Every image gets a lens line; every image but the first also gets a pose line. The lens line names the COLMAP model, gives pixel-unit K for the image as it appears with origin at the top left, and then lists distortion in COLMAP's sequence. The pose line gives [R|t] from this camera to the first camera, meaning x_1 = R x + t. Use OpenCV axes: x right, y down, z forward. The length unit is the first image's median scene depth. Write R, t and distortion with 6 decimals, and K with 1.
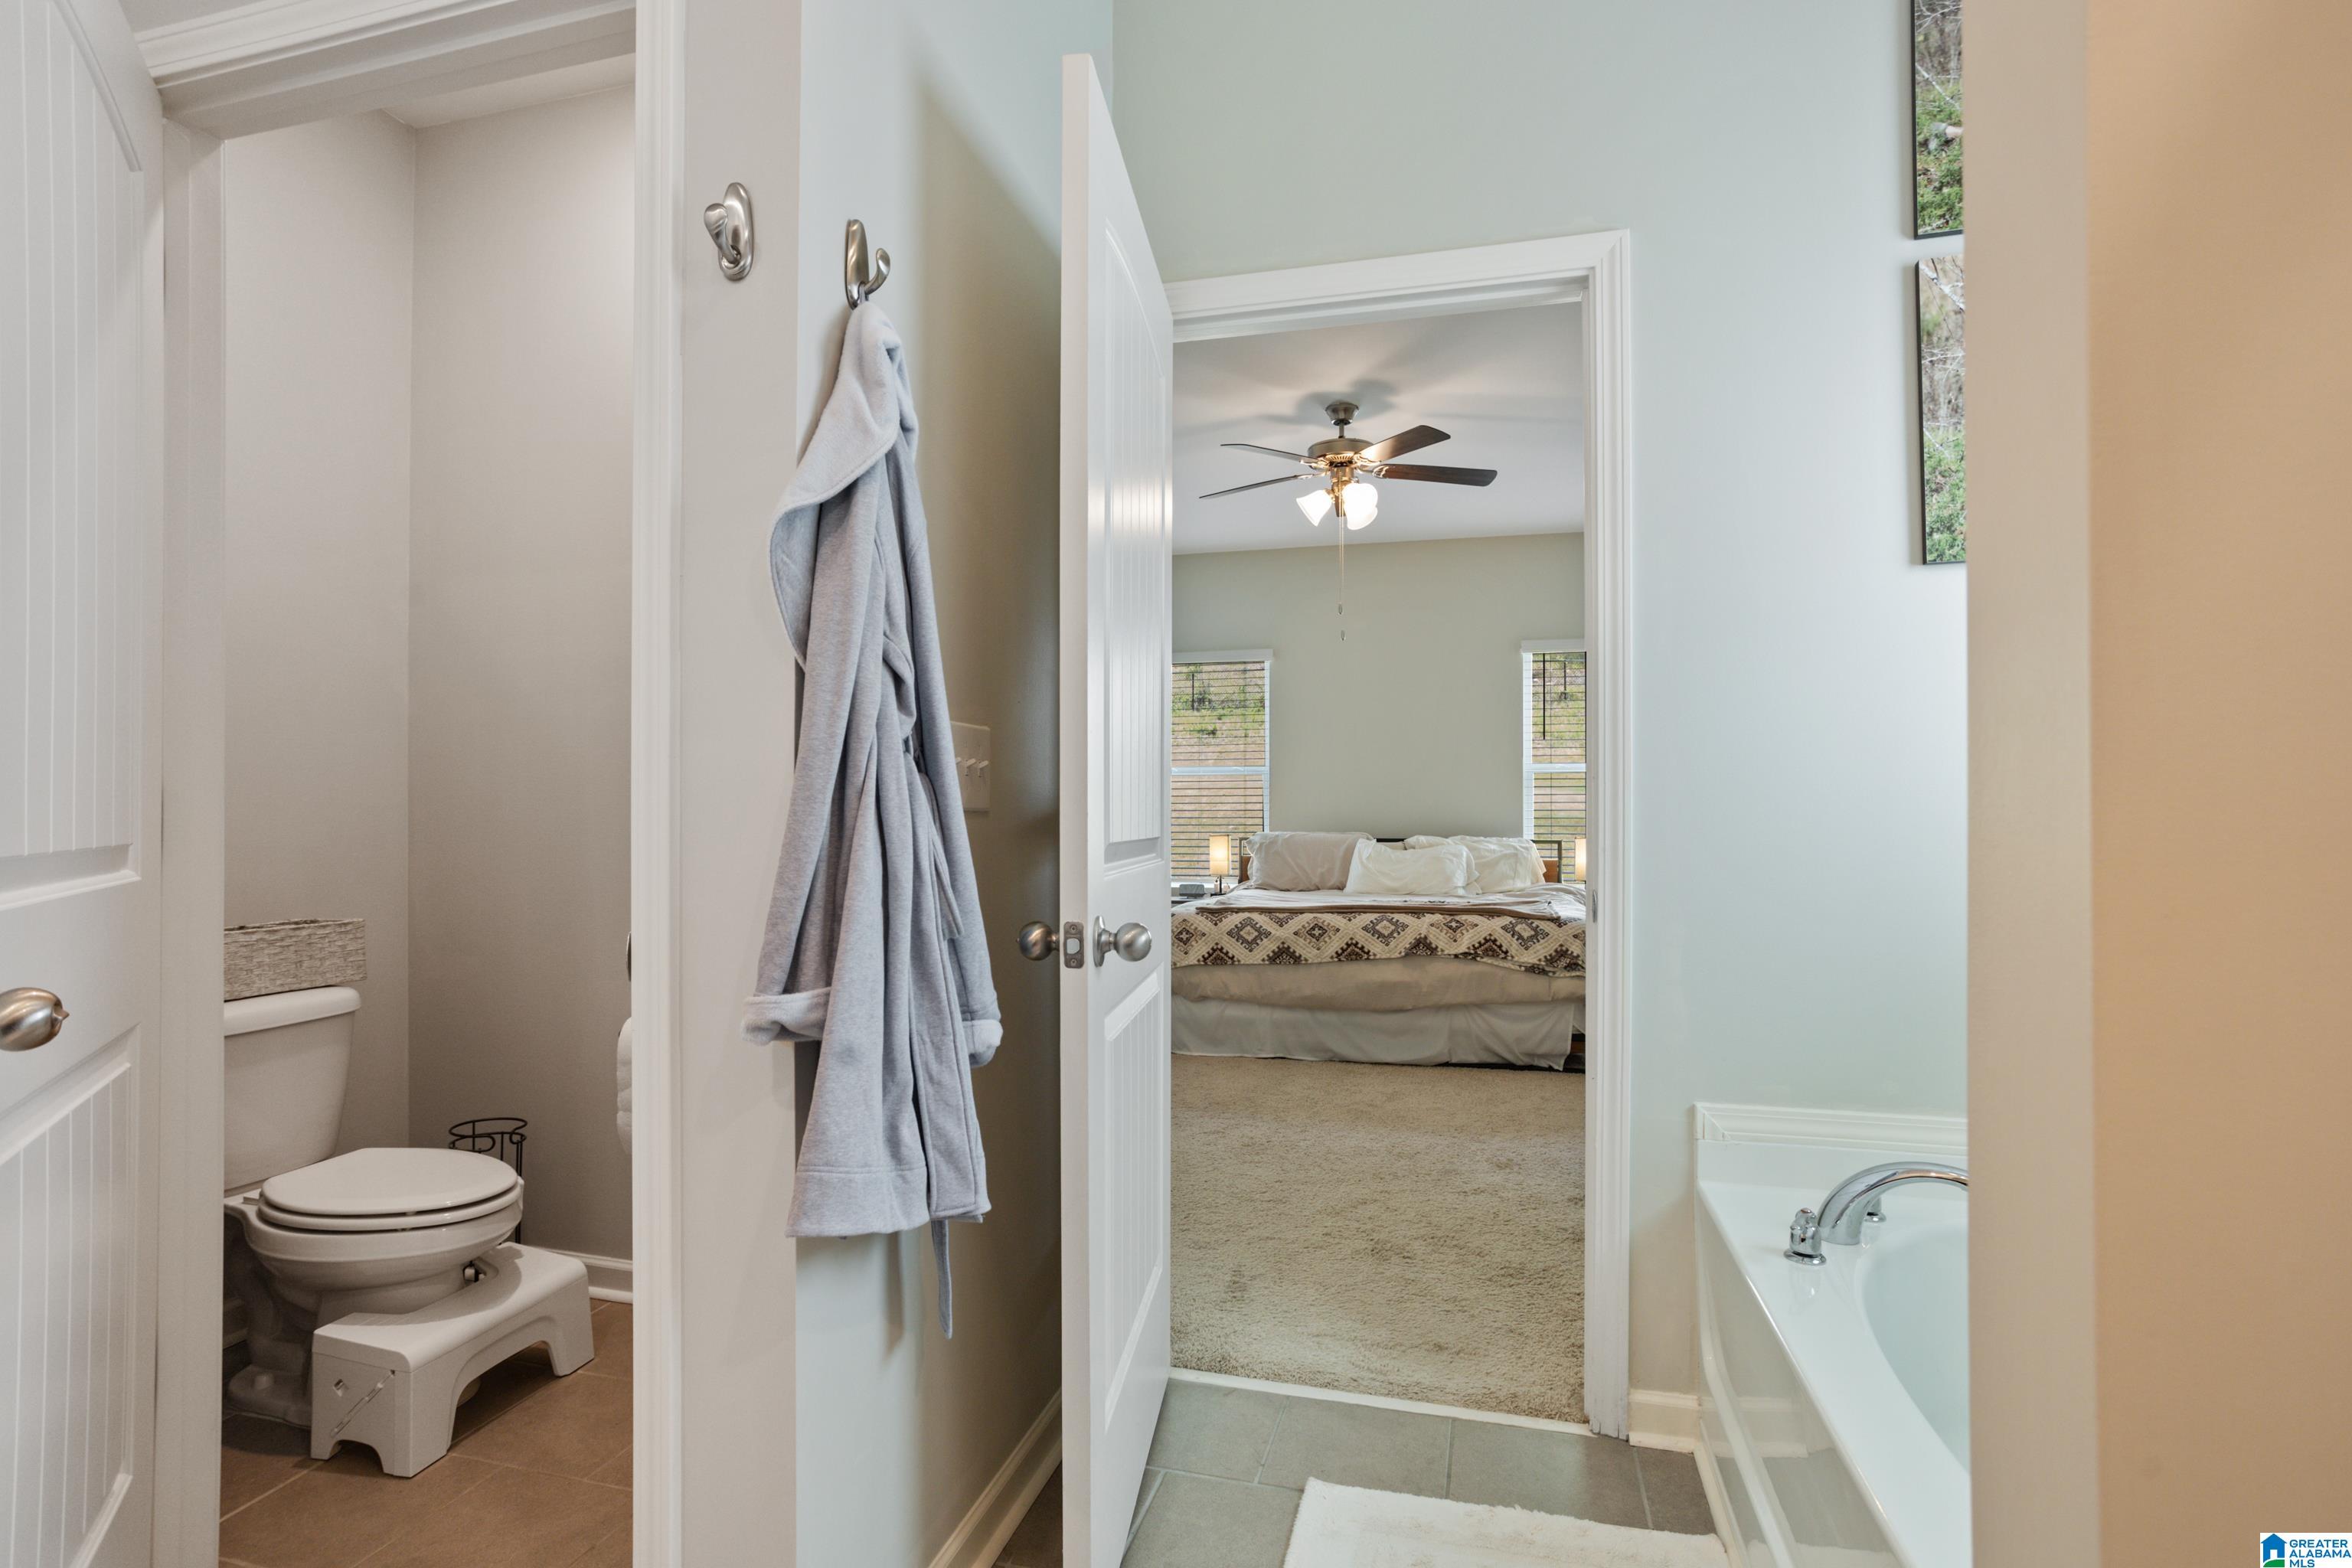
lens RADIAL K [[1176.4, 0, 1172.2], [0, 1176.4, 793.4], [0, 0, 1]] dist [-0.005231, -0.000406]
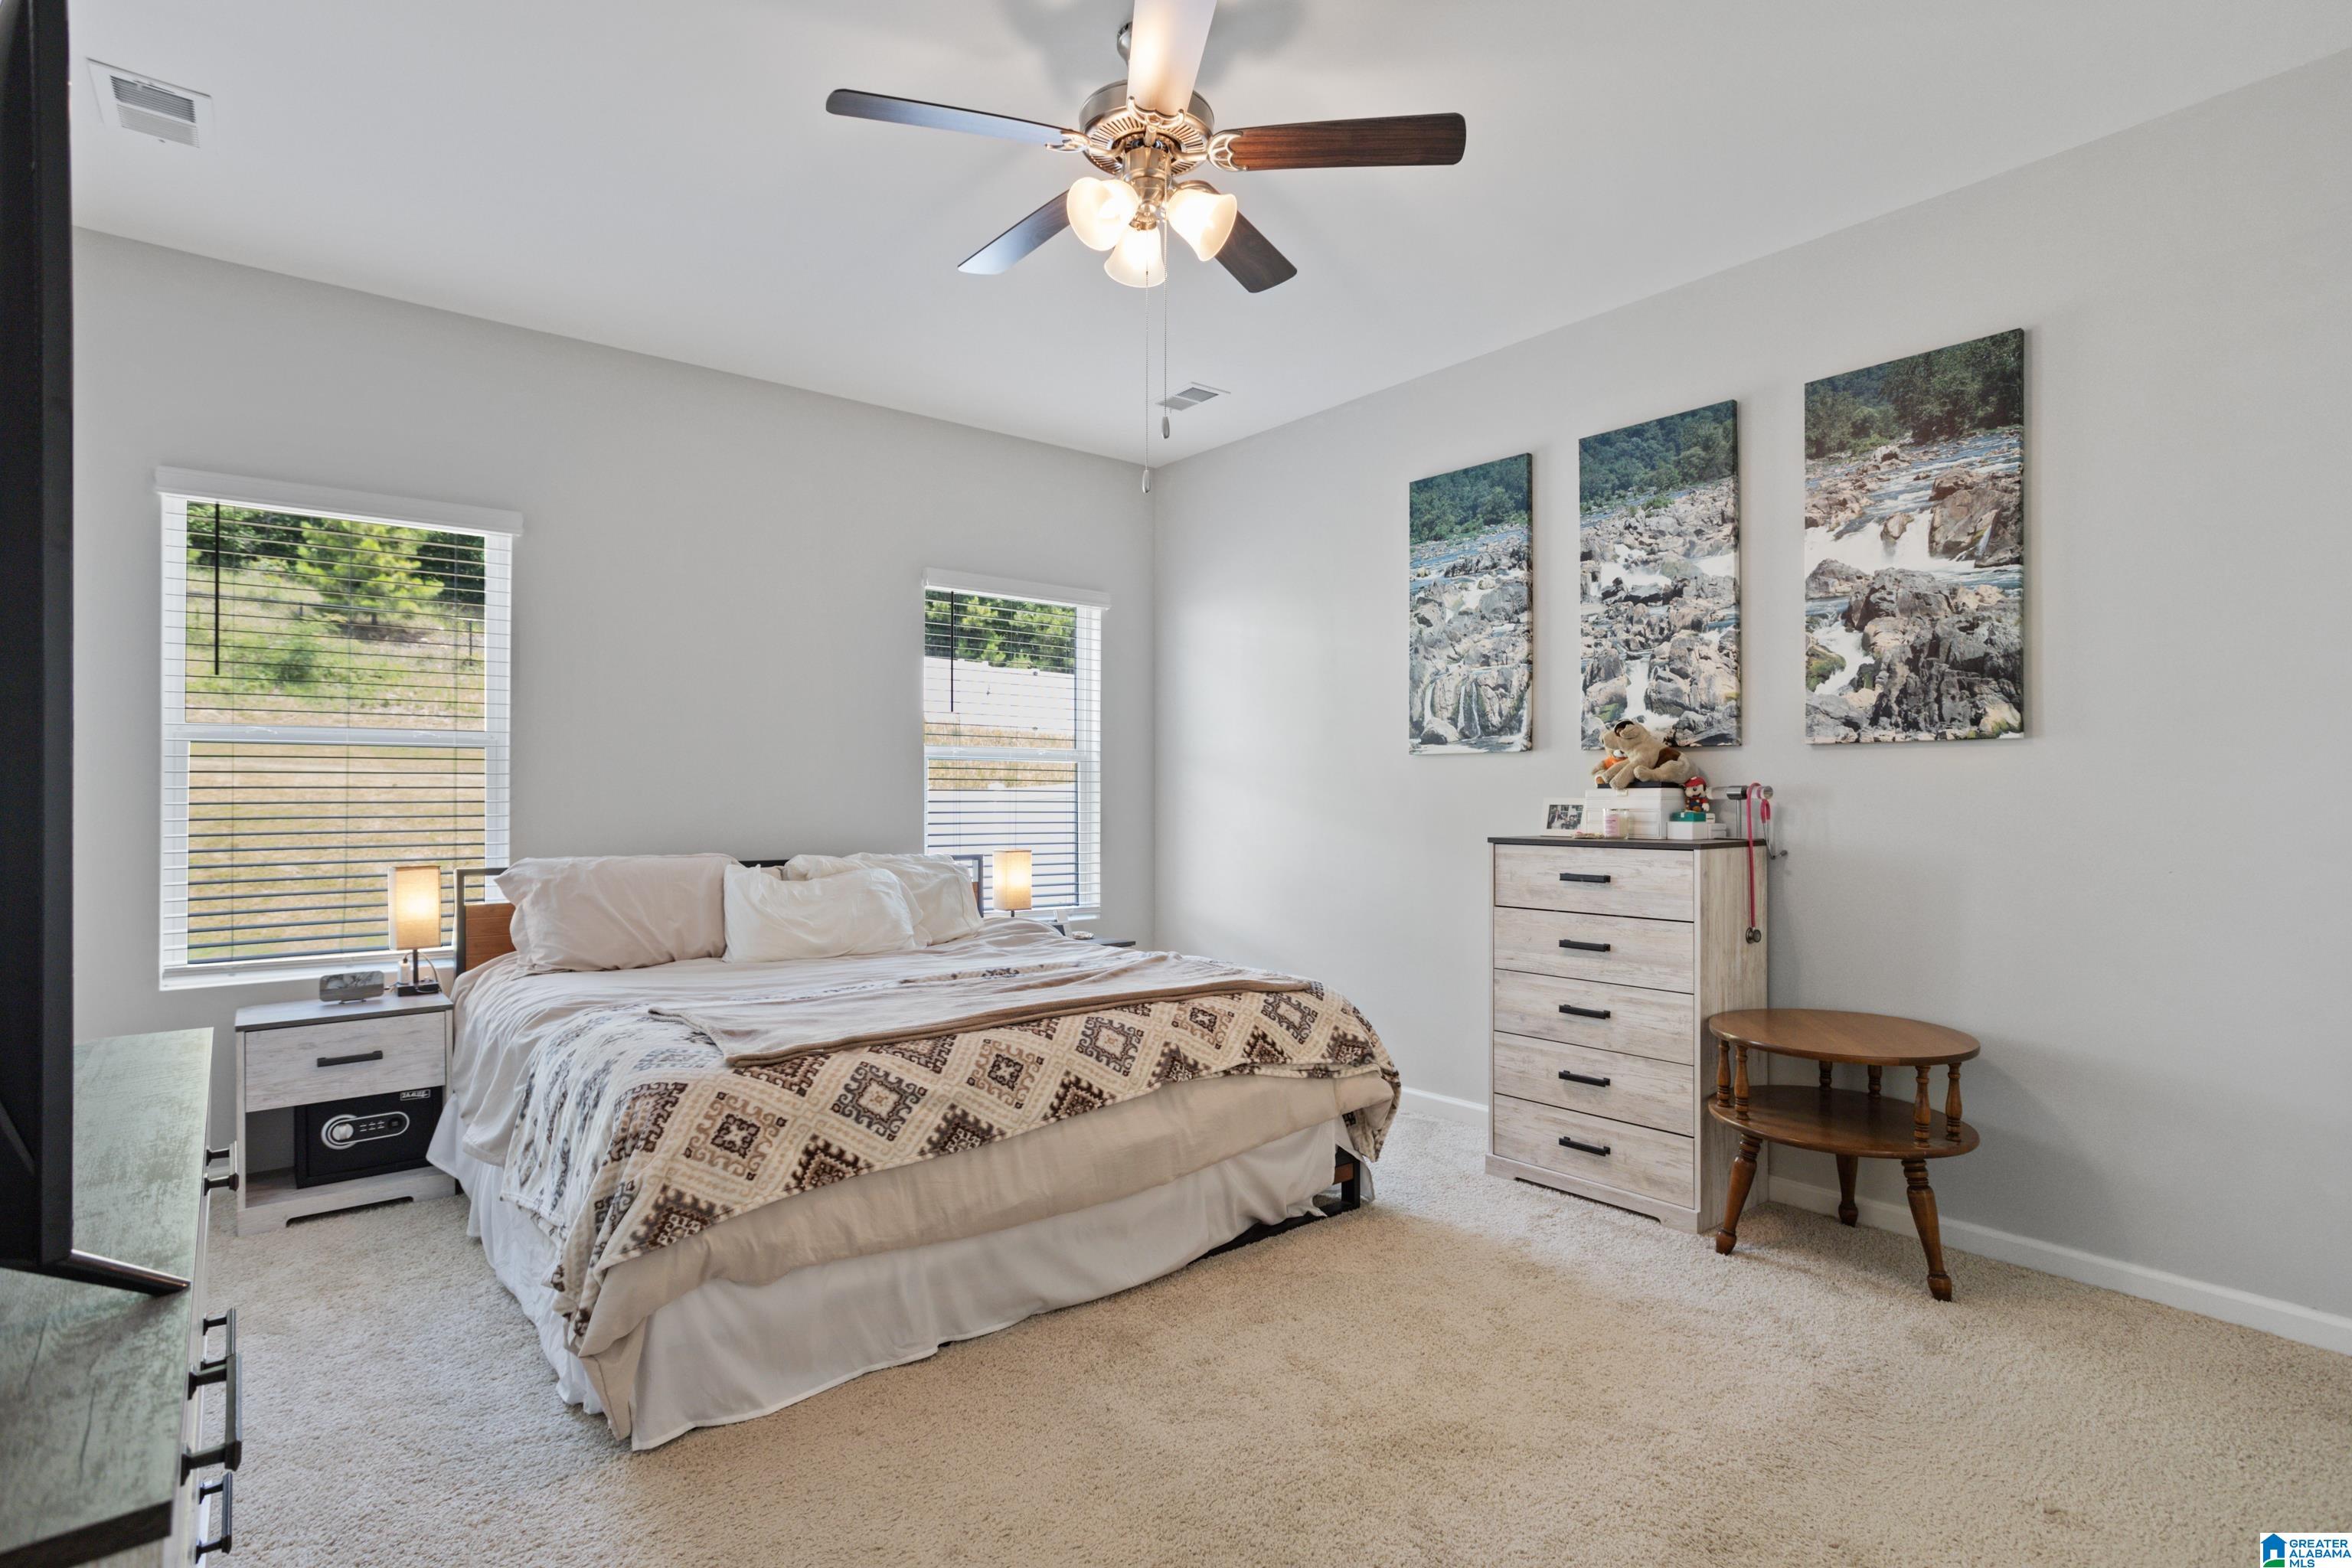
lens RADIAL K [[1176.4, 0, 1172.0], [0, 1176.4, 787.4], [0, 0, 1]] dist [-0.005231, -0.000406]
pose [[0.599238, 0.003697, 0.800562, -0.241068], [-0.013068, 0.999901, 0.005164, -0.008374], [-0.800464, -0.013556, 0.599227, 0.638268]]
